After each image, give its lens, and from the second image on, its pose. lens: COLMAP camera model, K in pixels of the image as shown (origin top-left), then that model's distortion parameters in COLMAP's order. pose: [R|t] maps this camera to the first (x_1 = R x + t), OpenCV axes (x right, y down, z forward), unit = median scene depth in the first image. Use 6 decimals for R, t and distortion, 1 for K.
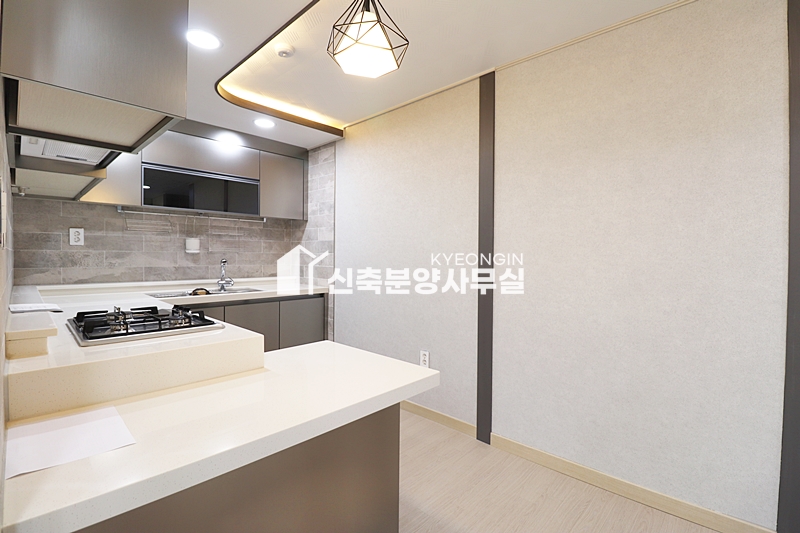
lens RADIAL K [[367.8, 0, 398.8], [0, 367.8, 258.0], [0, 0, 1]] dist [0.000969, -0.011387]
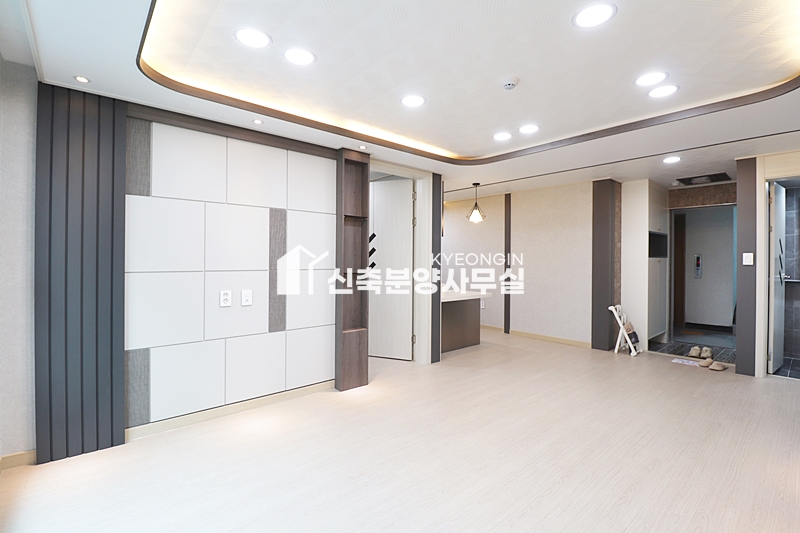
lens RADIAL K [[367.8, 0, 398.8], [0, 367.8, 258.0], [0, 0, 1]] dist [0.000969, -0.011387]
pose [[0.996258, -0.000565, -0.086432, -0.227066], [-0.000125, 0.999968, -0.007974, -0.010851], [0.086434, 0.007955, 0.996226, -1.237238]]
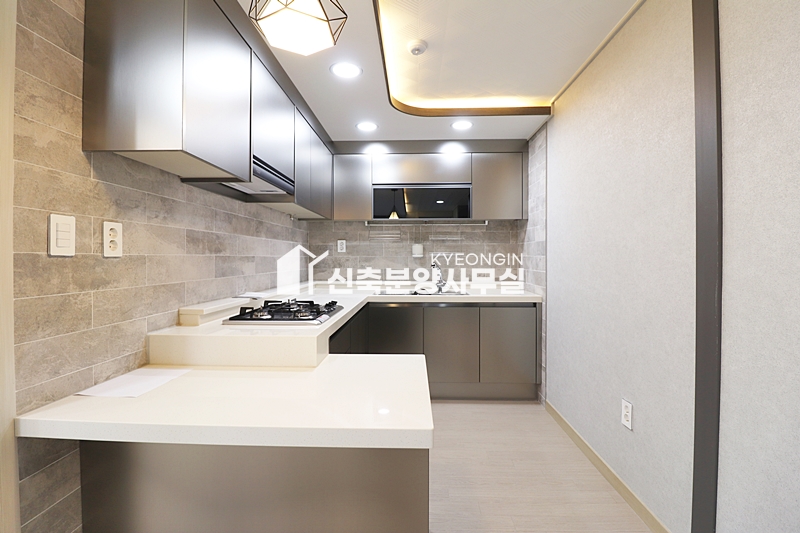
lens RADIAL K [[367.8, 0, 398.8], [0, 367.8, 258.0], [0, 0, 1]] dist [0.000969, -0.011387]
pose [[0.664326, -0.008078, -0.747400, 0.246495], [0.000791, 0.999949, -0.010106, 0.000153], [0.747443, 0.006123, 0.664298, 0.210280]]
